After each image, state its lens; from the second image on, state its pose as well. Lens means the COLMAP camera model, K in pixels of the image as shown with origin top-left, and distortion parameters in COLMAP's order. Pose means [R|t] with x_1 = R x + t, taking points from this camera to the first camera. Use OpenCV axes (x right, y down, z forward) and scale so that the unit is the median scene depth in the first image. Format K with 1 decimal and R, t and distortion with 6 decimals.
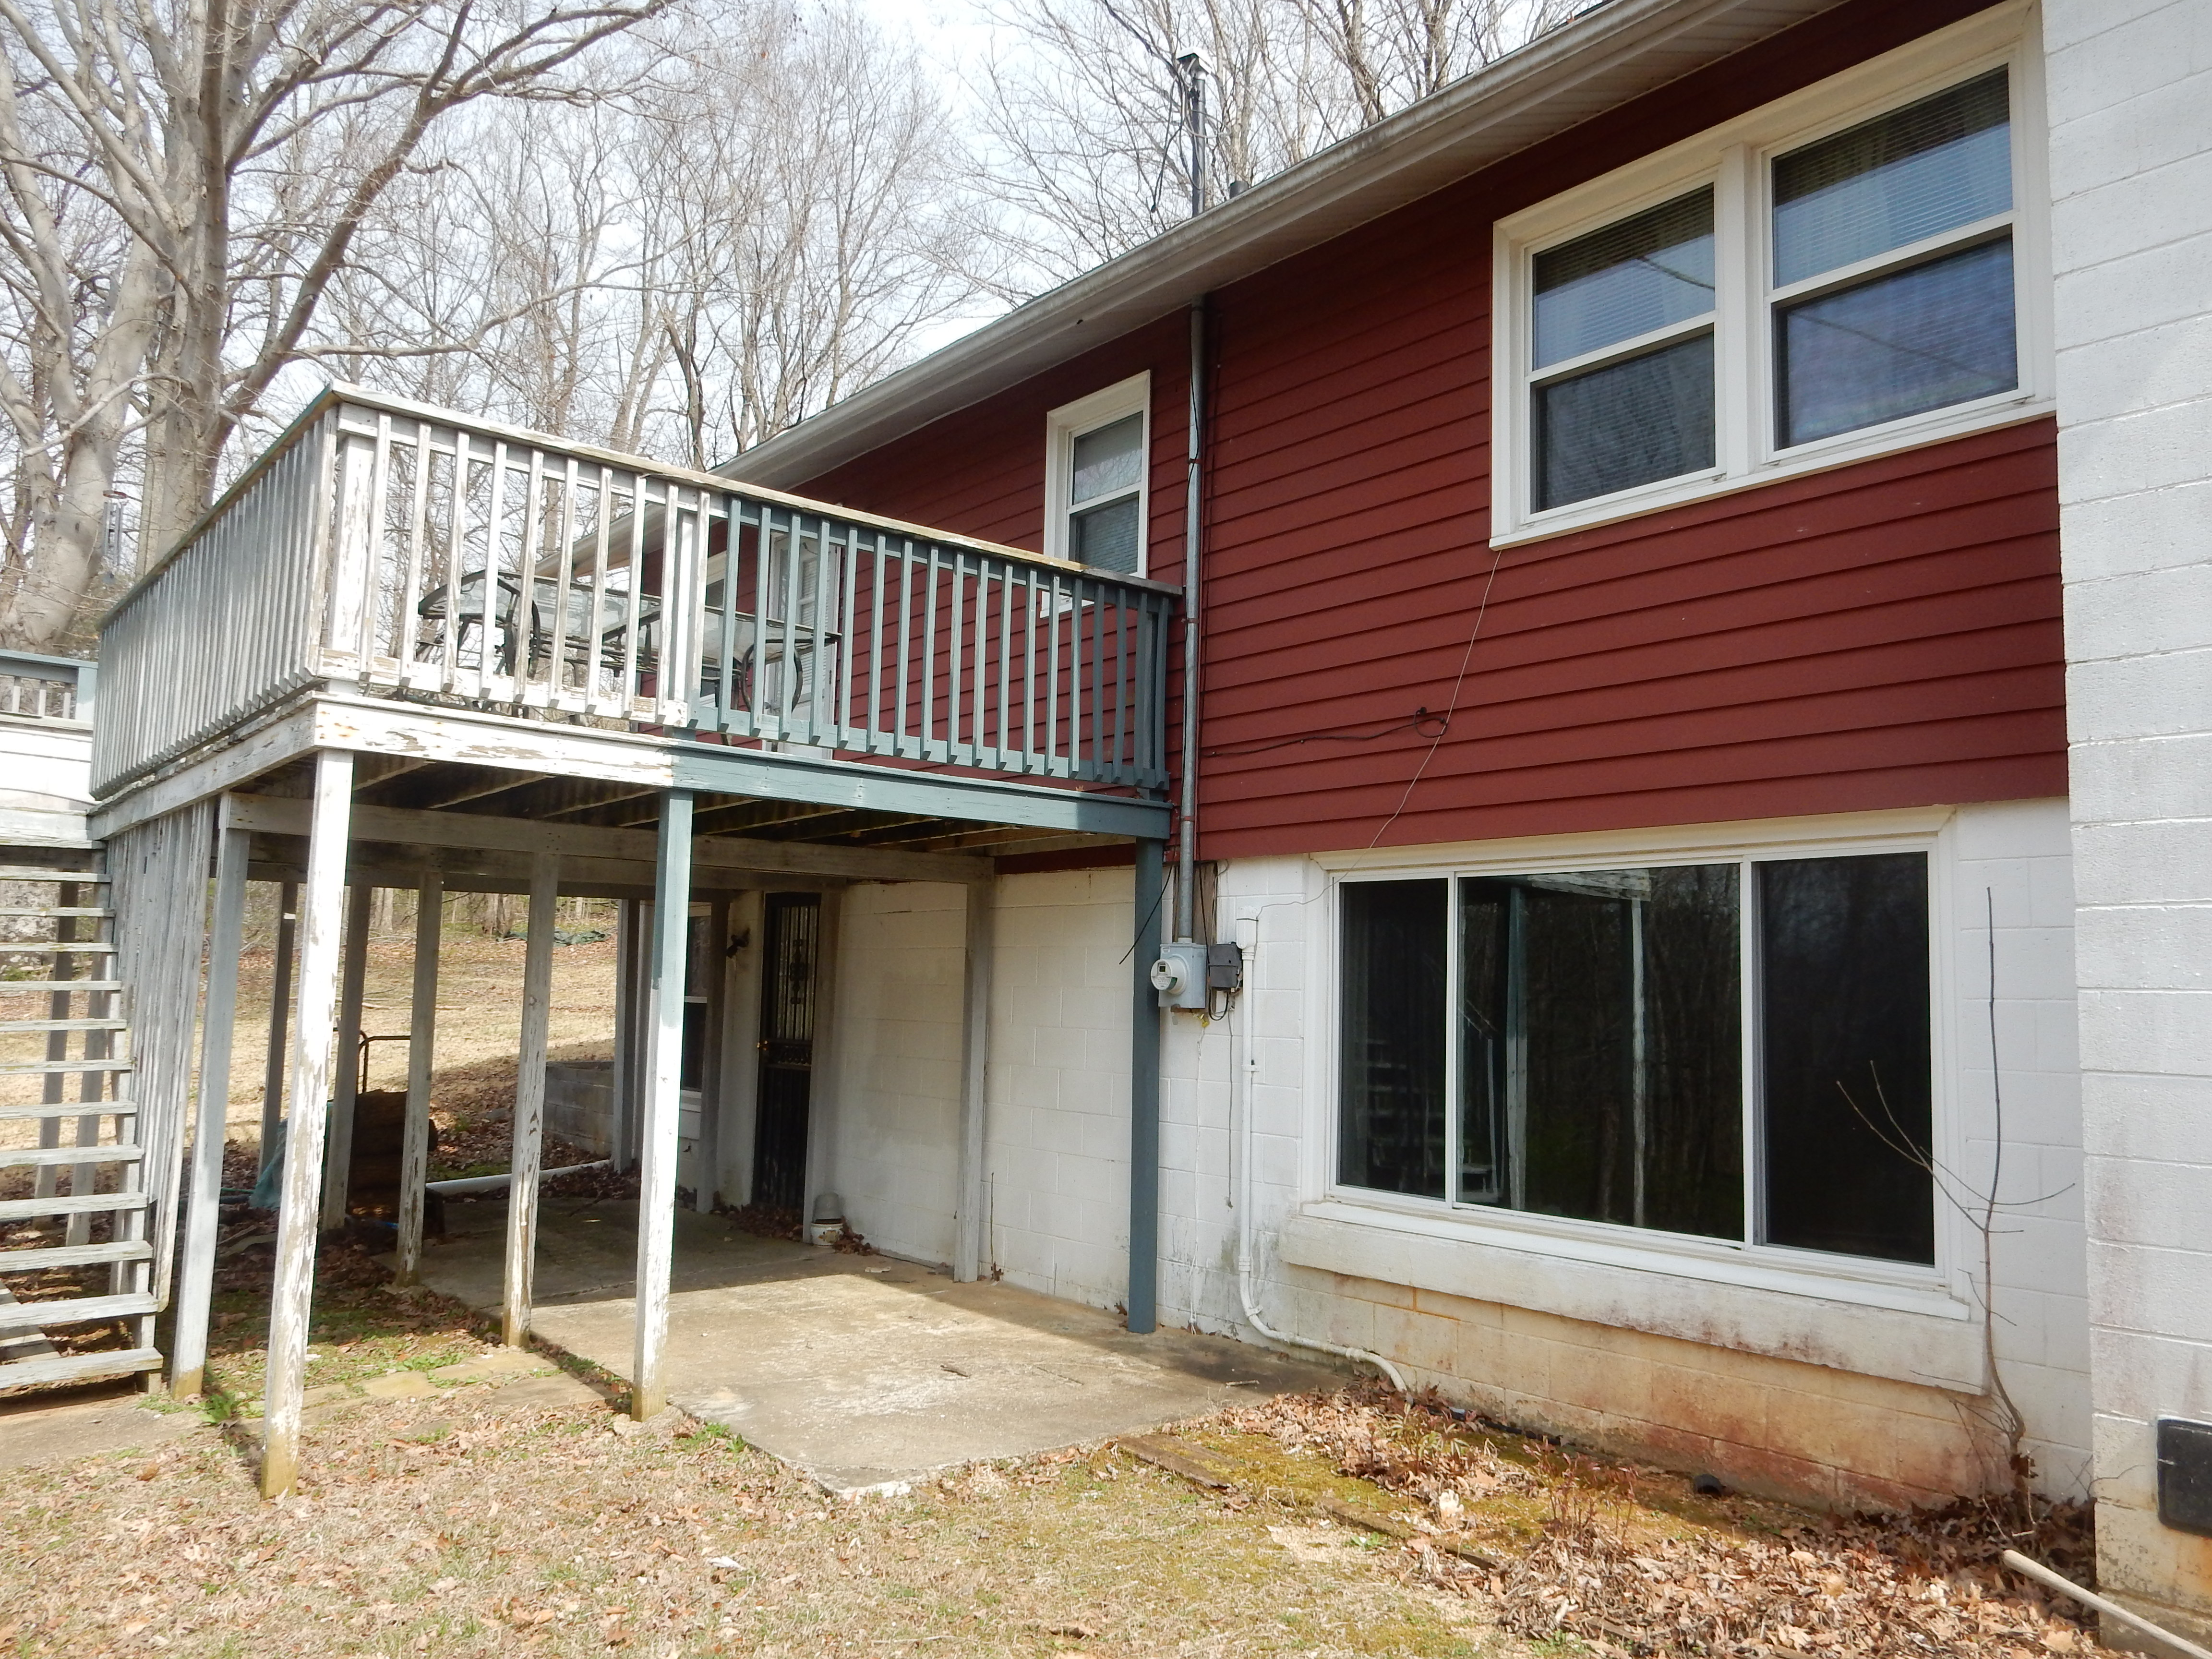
lens RADIAL K [[1630.5, 0, 1108.1], [0, 1630.5, 825.0], [0, 0, 1]] dist [-0.003013, 0.004196]
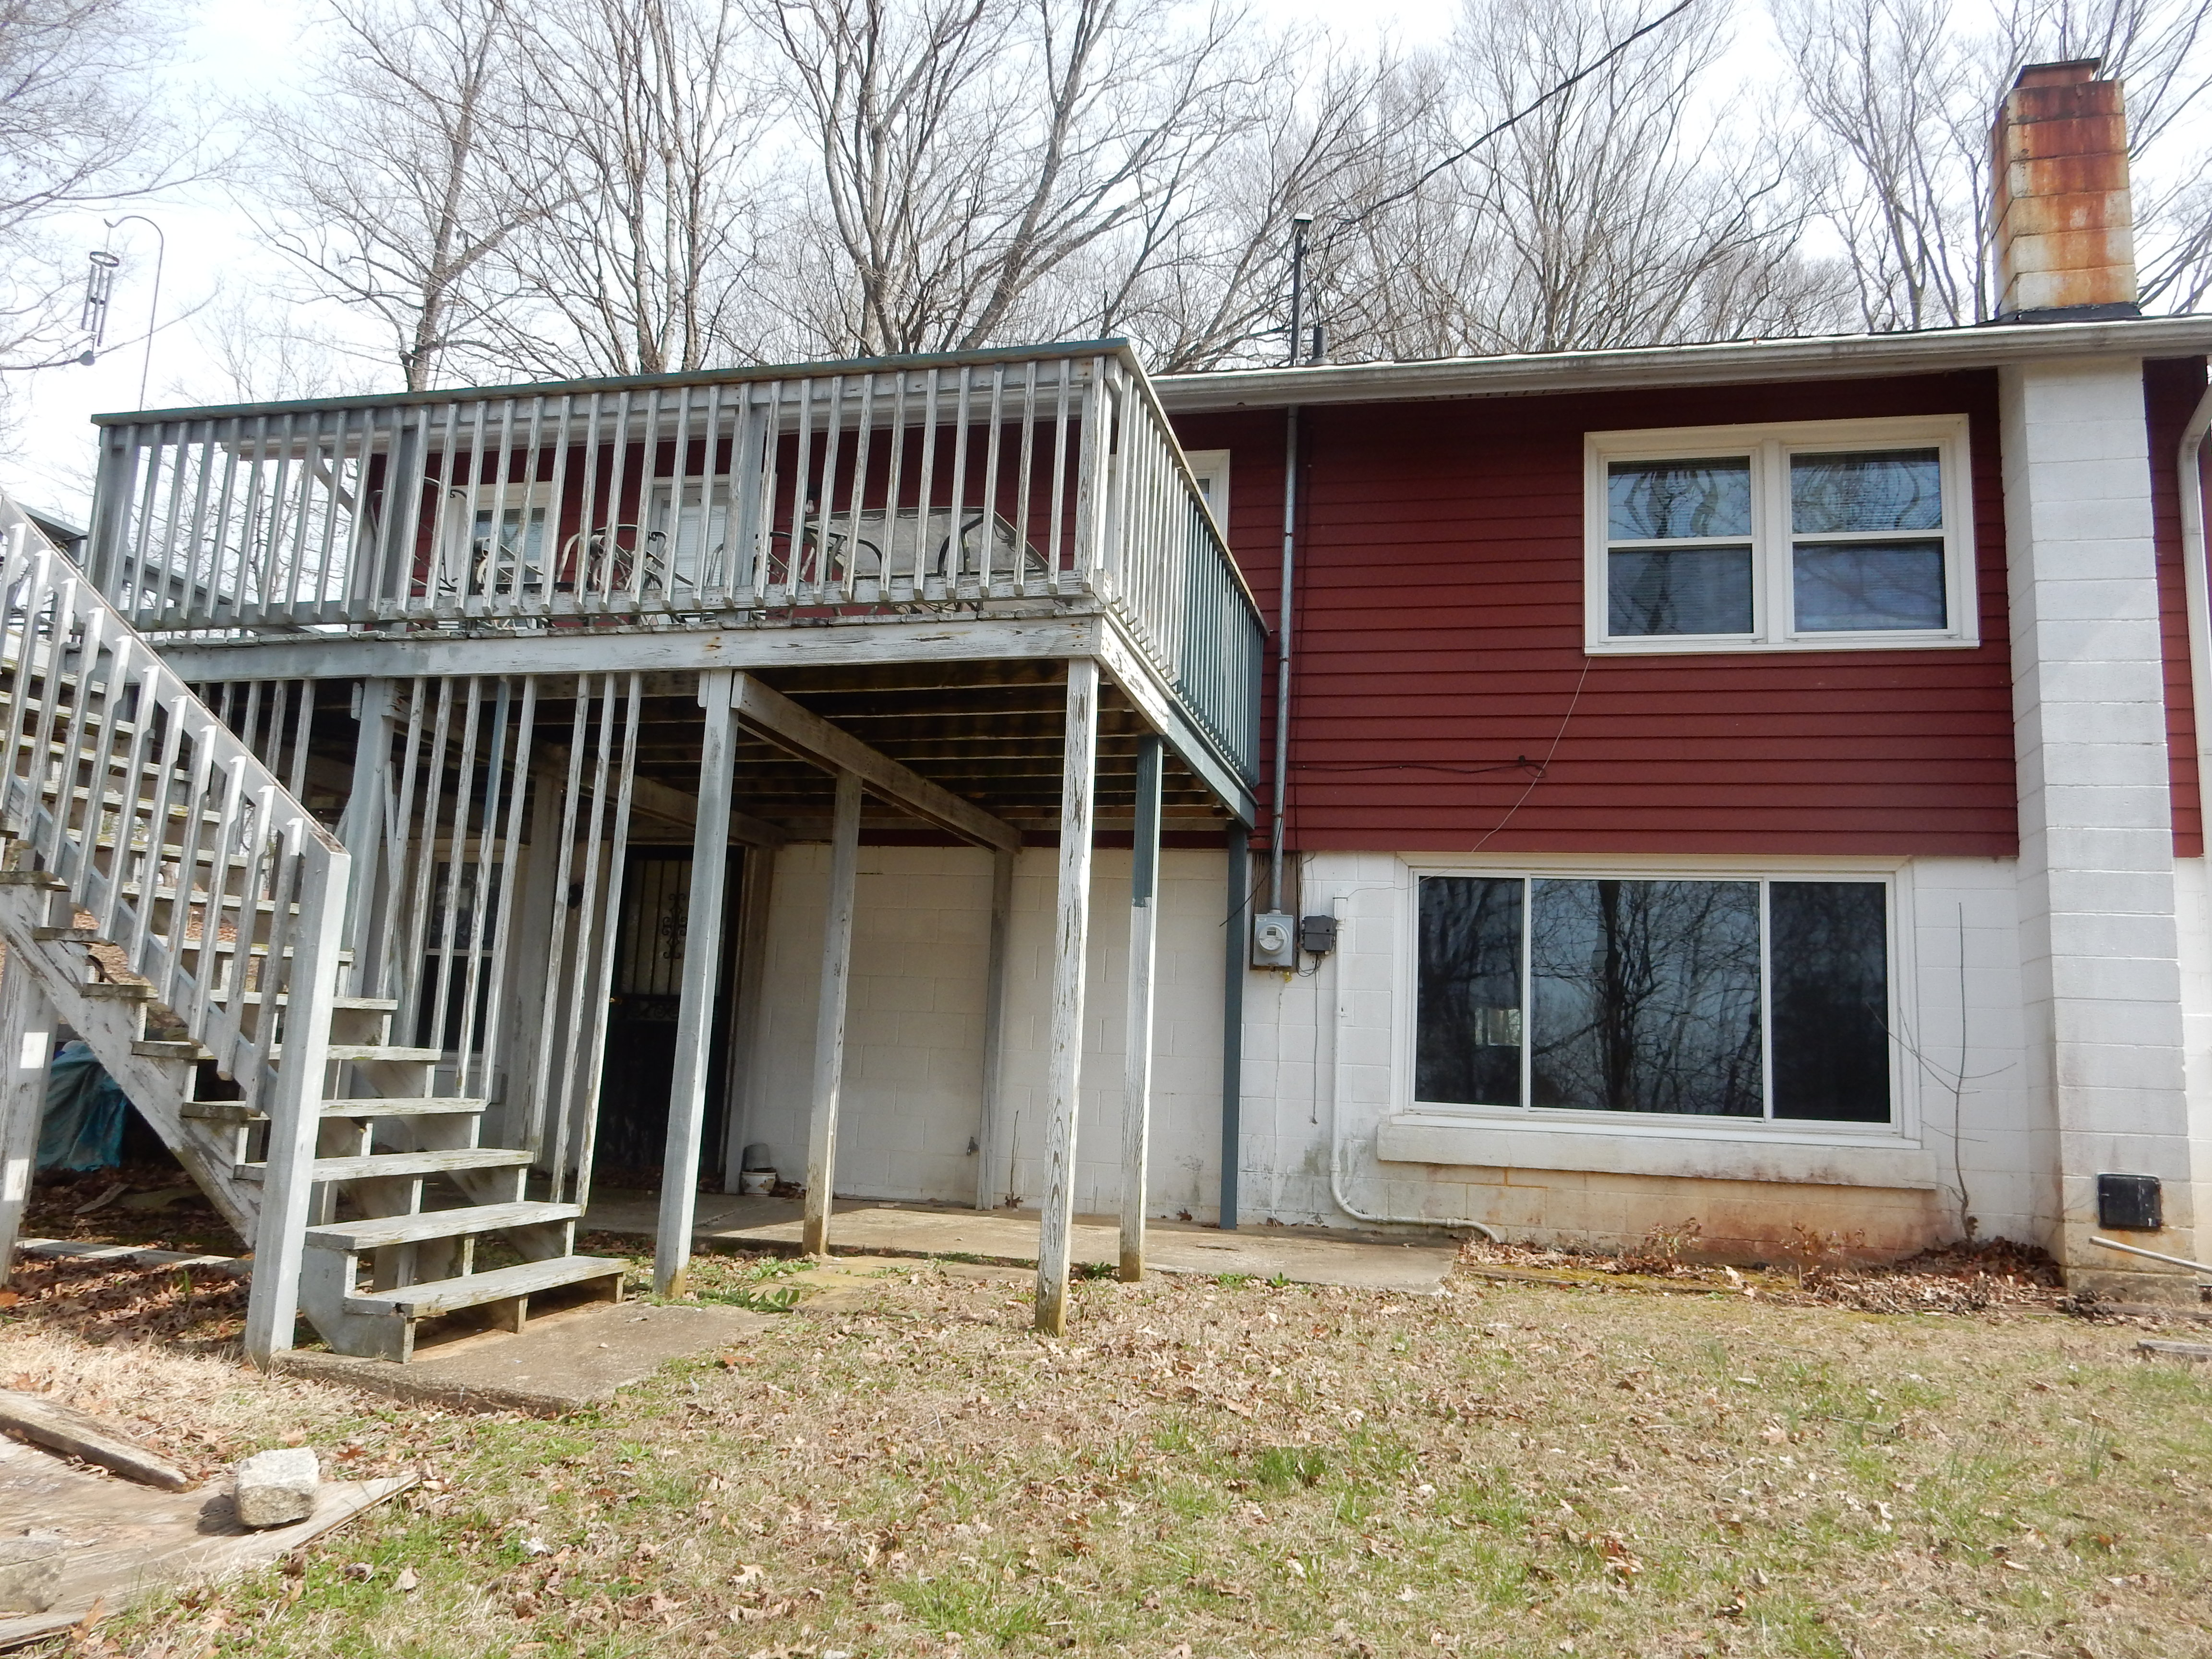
lens RADIAL K [[1630.5, 0, 1105.3], [0, 1630.5, 829.5], [0, 0, 1]] dist [-0.003013, 0.004196]
pose [[0.801485, 0.115449, 0.586765, -0.935678], [-0.093406, 0.993313, -0.067853, 0.123084], [-0.590675, -0.000424, 0.806909, 0.080561]]
